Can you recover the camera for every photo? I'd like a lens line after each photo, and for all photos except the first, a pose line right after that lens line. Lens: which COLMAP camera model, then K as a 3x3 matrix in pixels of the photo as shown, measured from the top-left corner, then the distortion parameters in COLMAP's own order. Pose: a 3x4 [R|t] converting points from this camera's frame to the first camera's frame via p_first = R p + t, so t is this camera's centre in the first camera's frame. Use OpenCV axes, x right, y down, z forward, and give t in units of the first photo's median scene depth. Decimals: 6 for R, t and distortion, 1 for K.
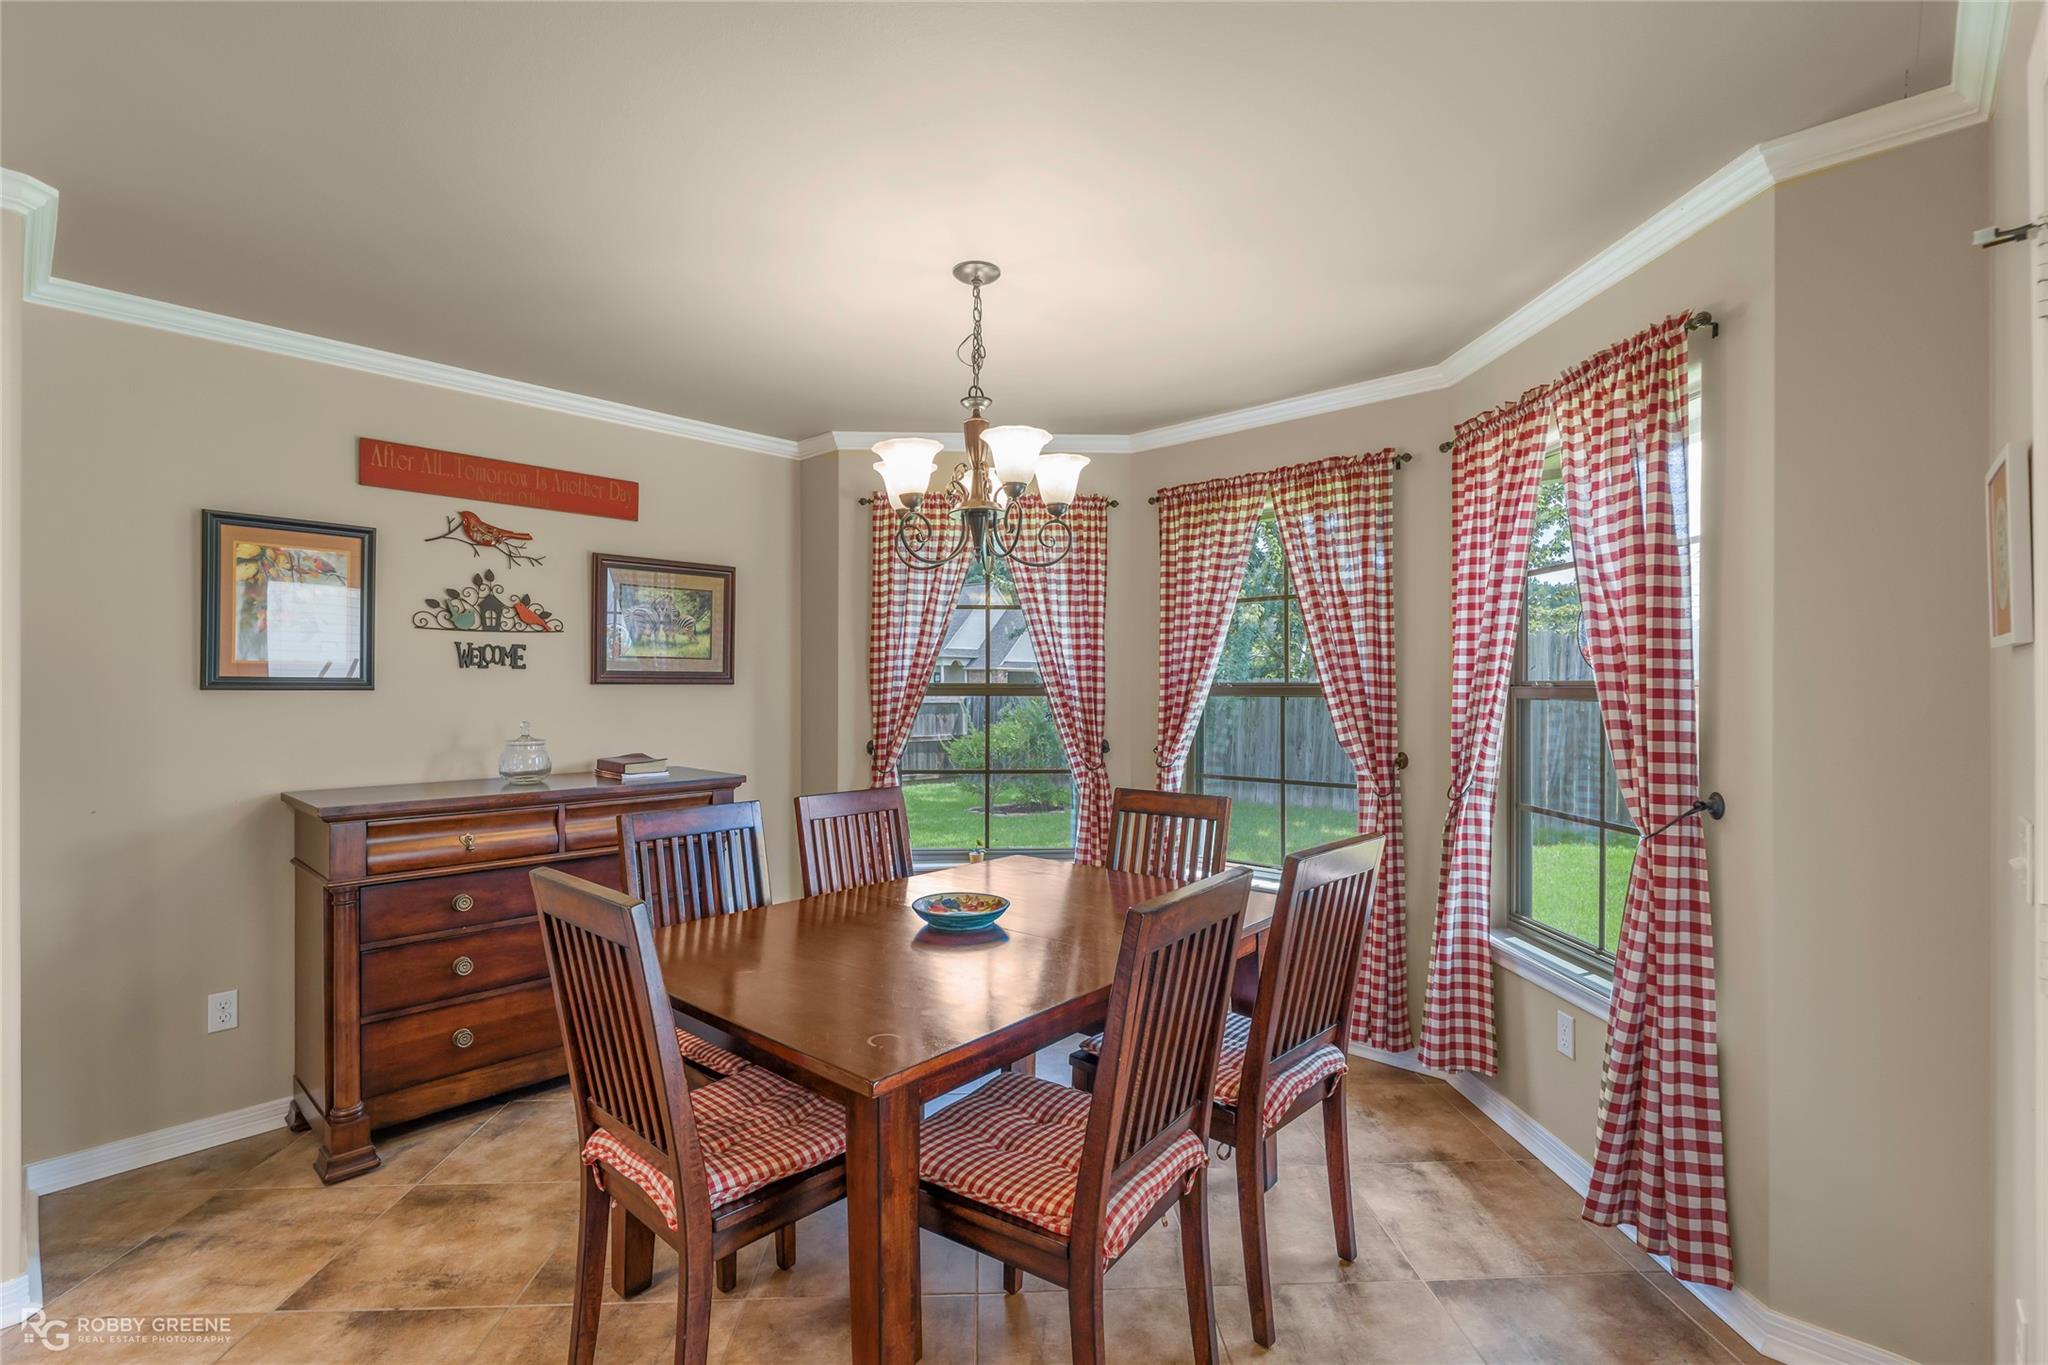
lens RADIAL K [[928.1, 0, 1024.0], [0, 928.1, 682.5], [0, 0, 1]] dist [-0.002202, -0.000160]
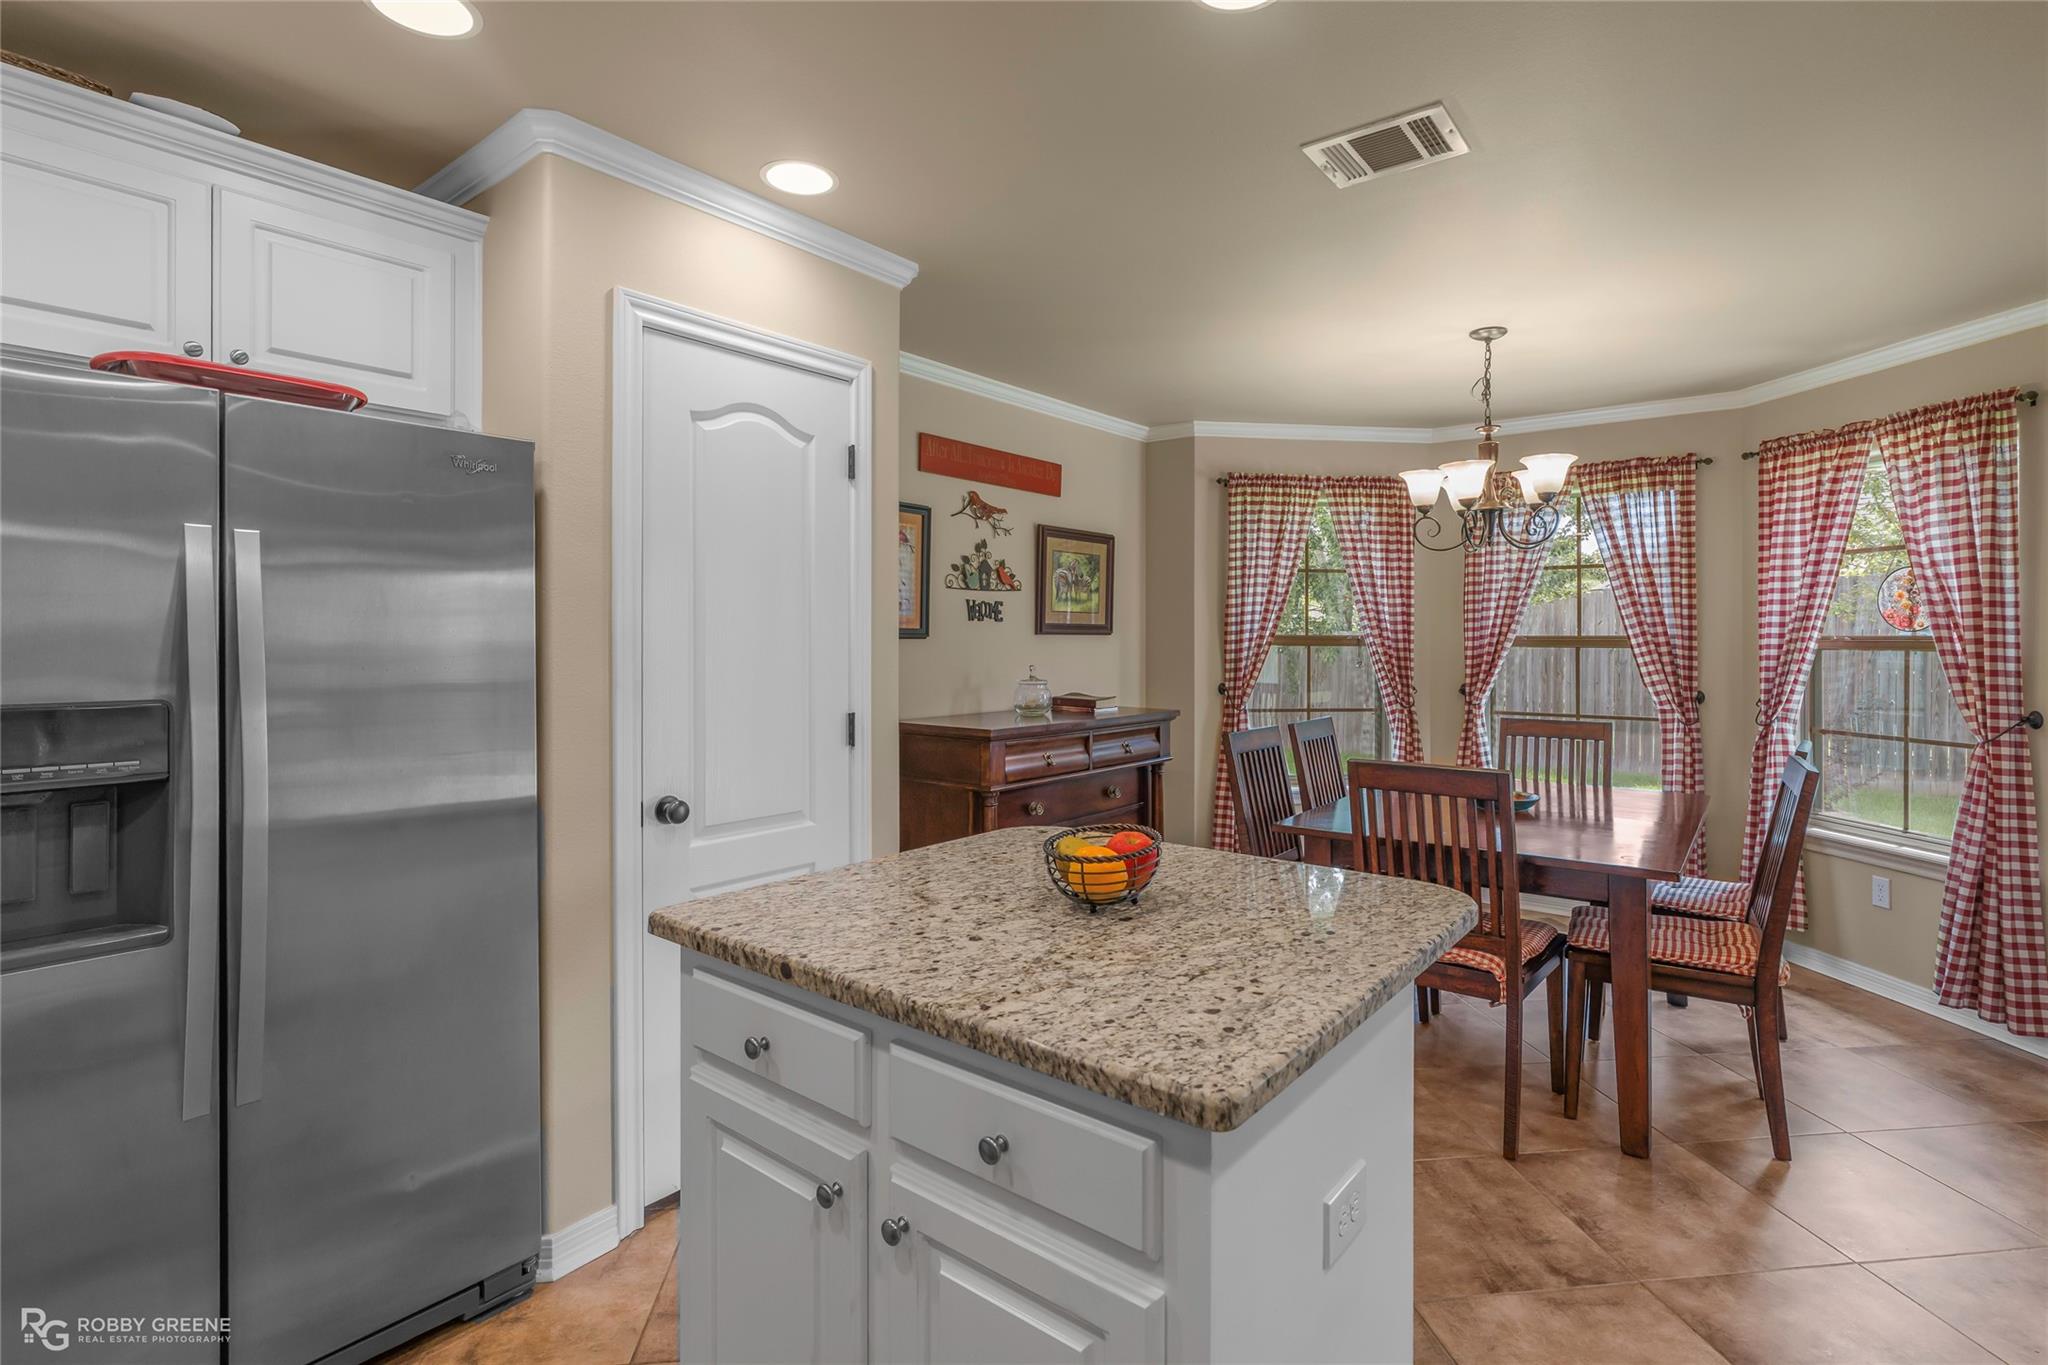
lens RADIAL K [[984.3, 0, 1054.5], [0, 984.3, 630.5], [0, 0, 1]] dist [0.002228, 0.000379]
pose [[0.996834, 0.005043, 0.079355, -0.593577], [-0.004785, 0.999983, -0.003439, 0.001043], [-0.079371, 0.003048, 0.996841, -0.286204]]
